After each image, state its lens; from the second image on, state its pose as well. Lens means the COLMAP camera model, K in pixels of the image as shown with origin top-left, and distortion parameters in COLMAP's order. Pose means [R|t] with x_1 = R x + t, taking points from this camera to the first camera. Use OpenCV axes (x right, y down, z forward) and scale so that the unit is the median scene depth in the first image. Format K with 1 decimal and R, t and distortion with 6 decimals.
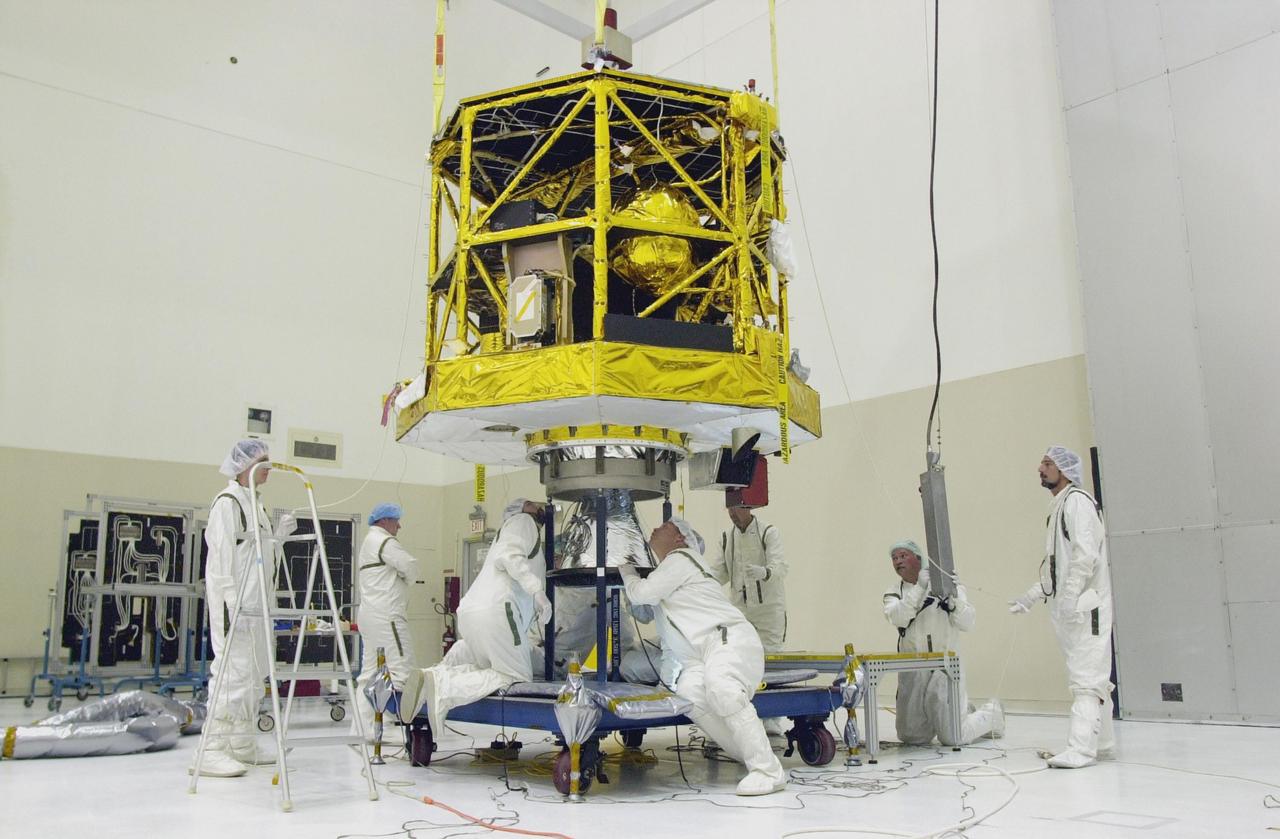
lens RADIAL K [[1155.5, 0, 640.0], [0, 1155.5, 419.5], [0, 0, 1]] dist [-0.112579, 0.095626]
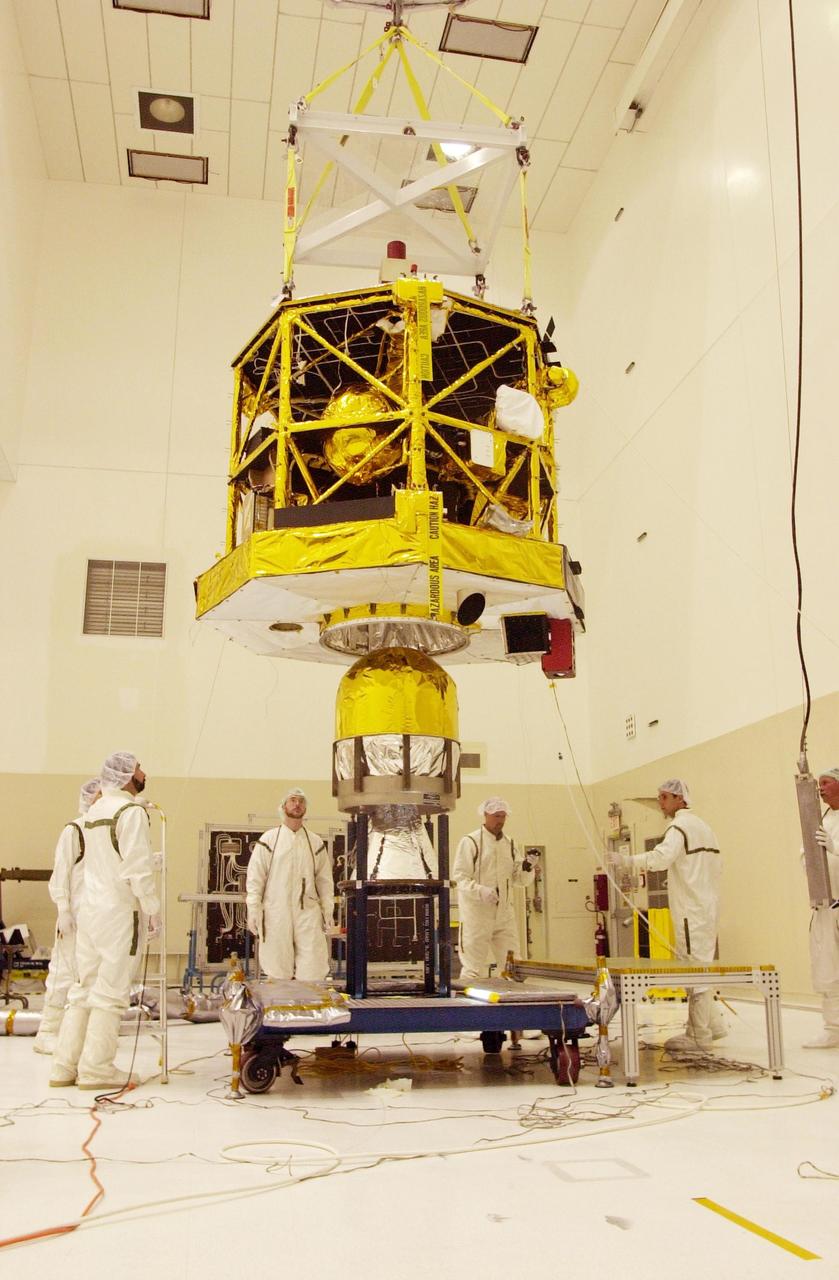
lens RADIAL K [[1155.5, 0, 419.5], [0, 1155.5, 640.0], [0, 0, 1]] dist [-0.112579, 0.095626]
pose [[0.862878, -0.117796, -0.491493, 0.333522], [0.089424, 0.992701, -0.080925, -0.000830], [0.497438, 0.025877, 0.867114, 0.059926]]
